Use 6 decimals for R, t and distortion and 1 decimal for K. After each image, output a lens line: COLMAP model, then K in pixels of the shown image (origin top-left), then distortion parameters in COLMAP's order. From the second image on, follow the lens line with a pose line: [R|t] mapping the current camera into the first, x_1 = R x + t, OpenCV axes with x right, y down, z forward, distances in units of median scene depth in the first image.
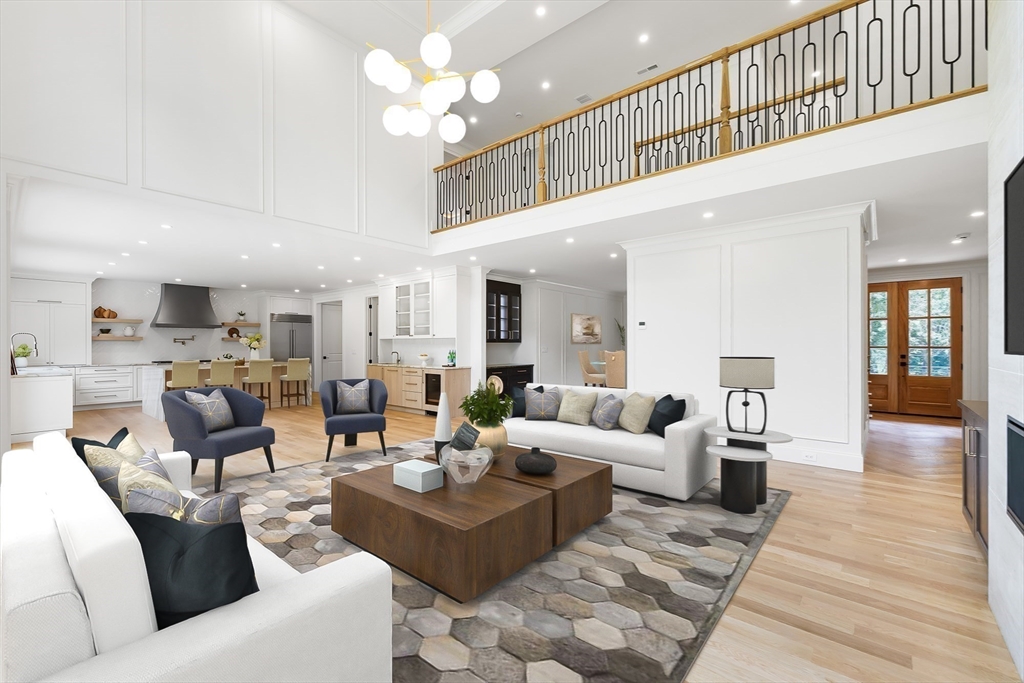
lens RADIAL K [[432.1, 0, 509.5], [0, 432.1, 339.2], [0, 0, 1]] dist [0.001660, 0.000301]
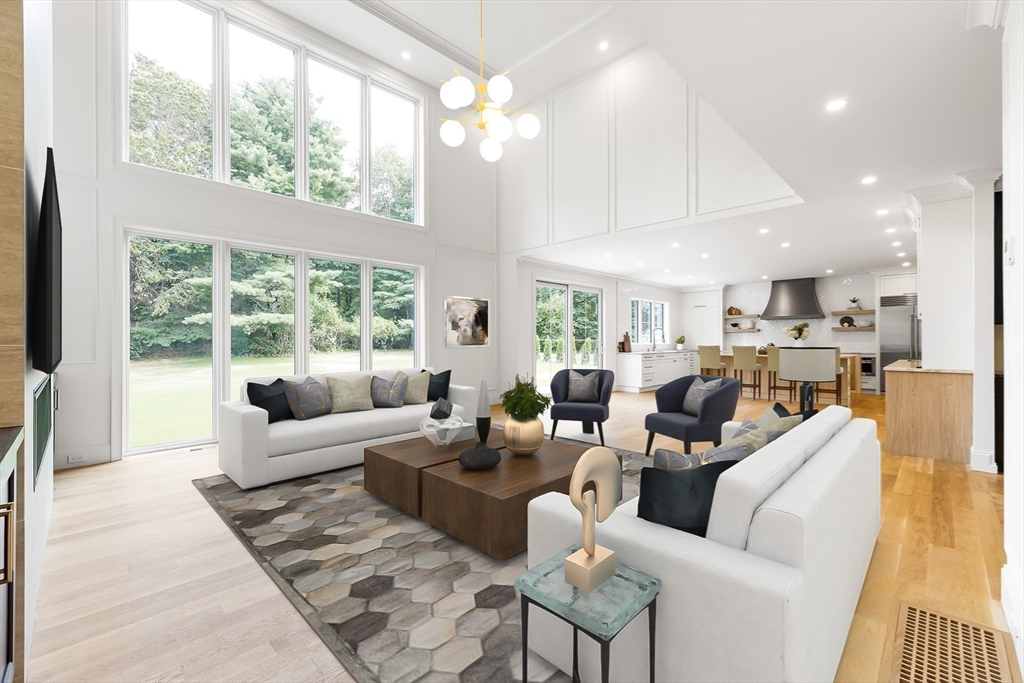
lens RADIAL K [[432.1, 0, 509.5], [0, 432.1, 339.2], [0, 0, 1]] dist [0.001660, 0.000301]
pose [[-0.074261, 0.018450, -0.997068, 1.292414], [0.031474, 0.999374, 0.016148, -0.060414], [0.996742, -0.030183, -0.074795, 1.378008]]
